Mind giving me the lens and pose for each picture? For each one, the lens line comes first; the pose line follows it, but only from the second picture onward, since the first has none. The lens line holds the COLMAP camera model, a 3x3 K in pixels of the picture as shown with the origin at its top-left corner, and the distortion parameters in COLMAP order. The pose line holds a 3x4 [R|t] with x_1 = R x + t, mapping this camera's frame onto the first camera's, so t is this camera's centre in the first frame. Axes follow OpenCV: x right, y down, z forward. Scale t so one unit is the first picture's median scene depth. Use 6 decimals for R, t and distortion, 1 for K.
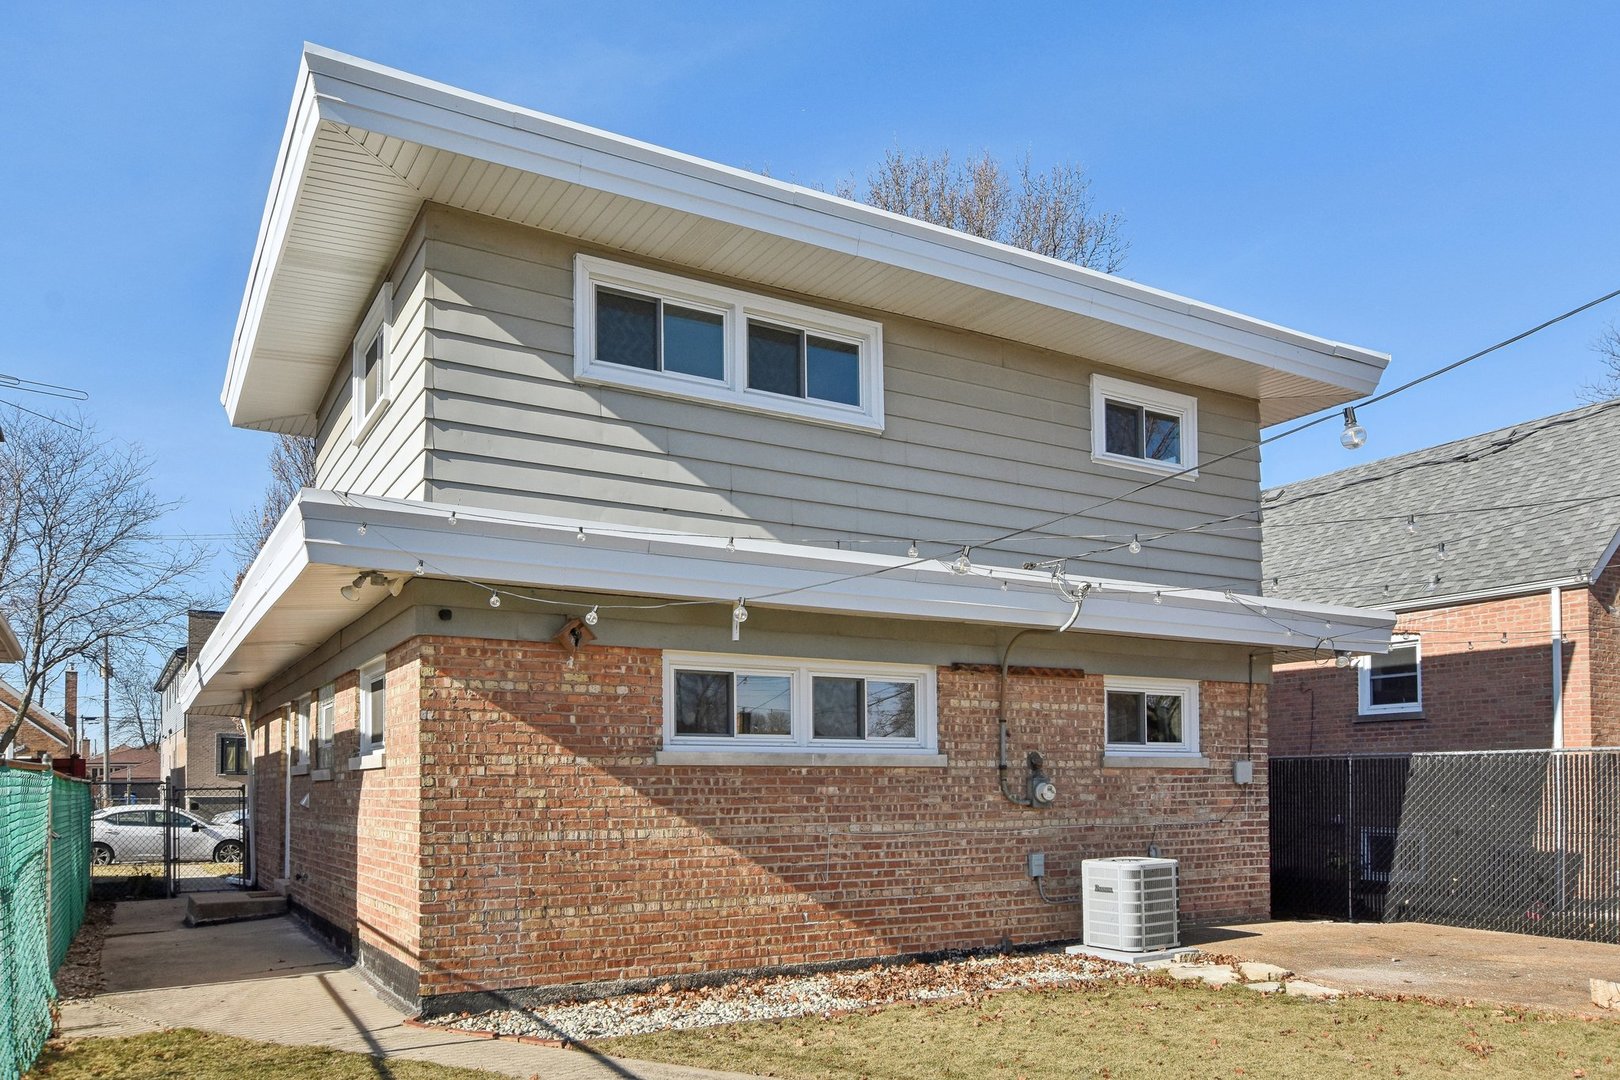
lens RADIAL K [[1147.6, 0, 811.3], [0, 1147.6, 500.8], [0, 0, 1]] dist [0.004313, 0.003023]
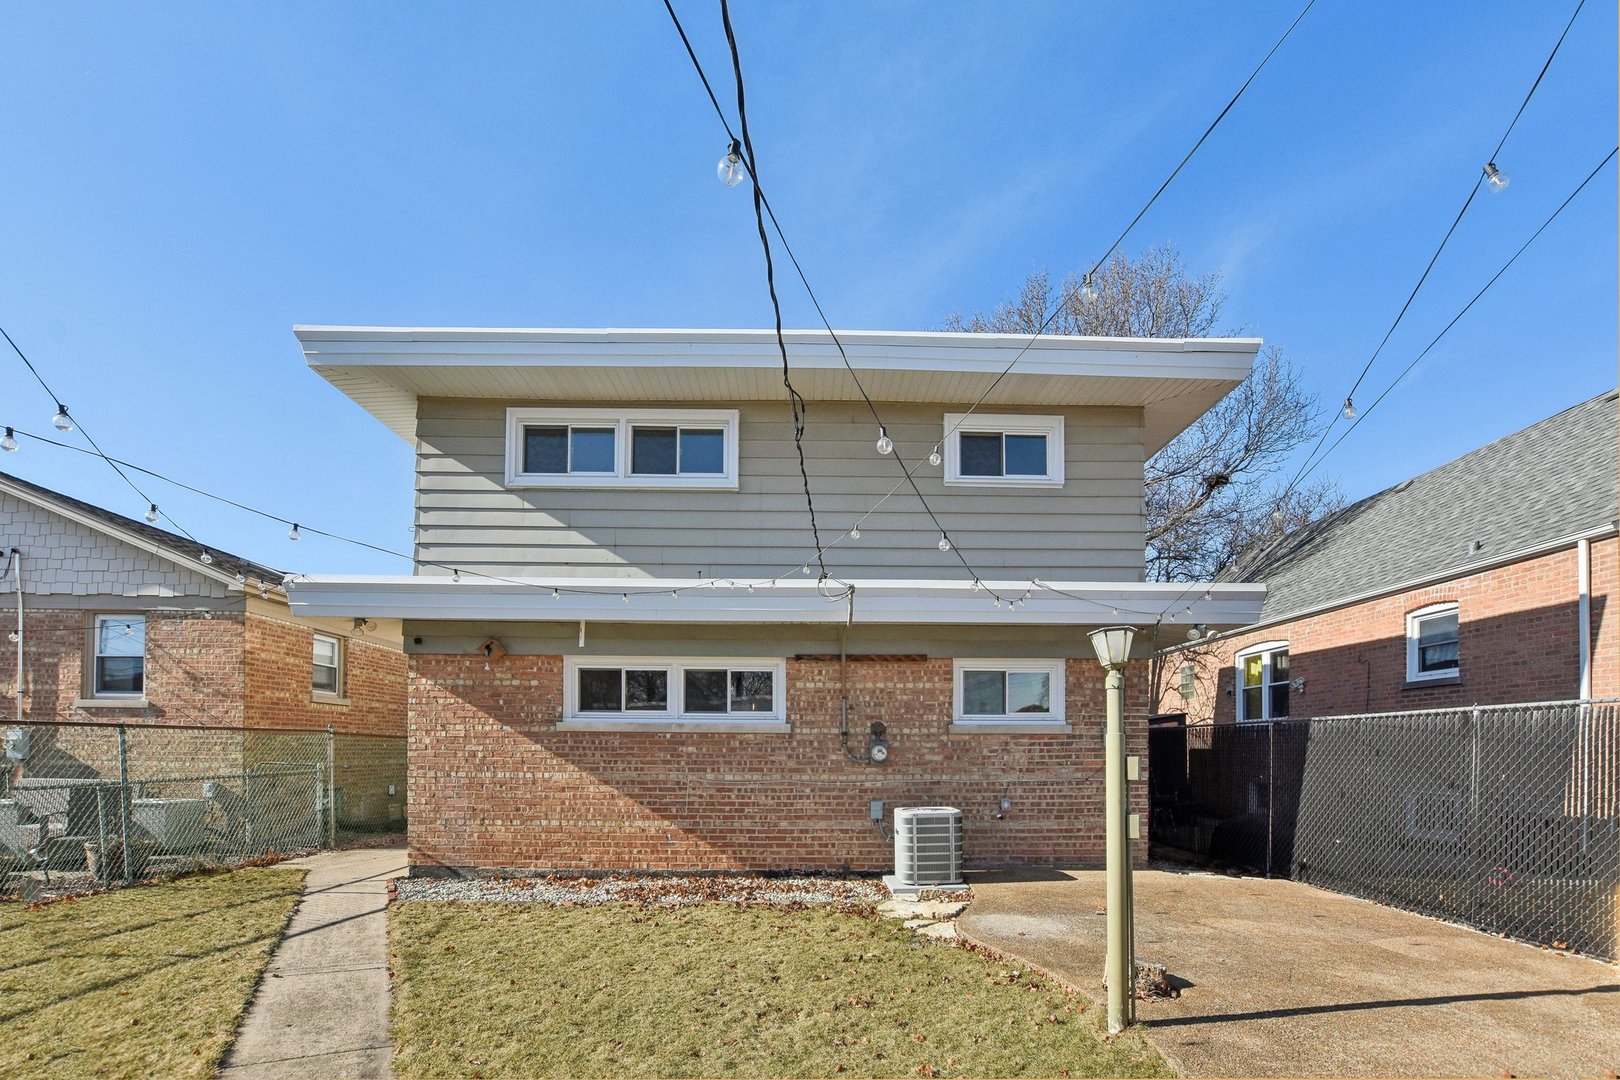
lens RADIAL K [[750.7, 0, 813.0], [0, 750.7, 578.7], [0, 0, 1]] dist [-0.027347, 0.000383]
pose [[0.872991, -0.097865, -0.477817, 0.587286], [0.108789, 0.994053, -0.004835, 0.063668], [0.475449, -0.047760, 0.878446, 0.269451]]
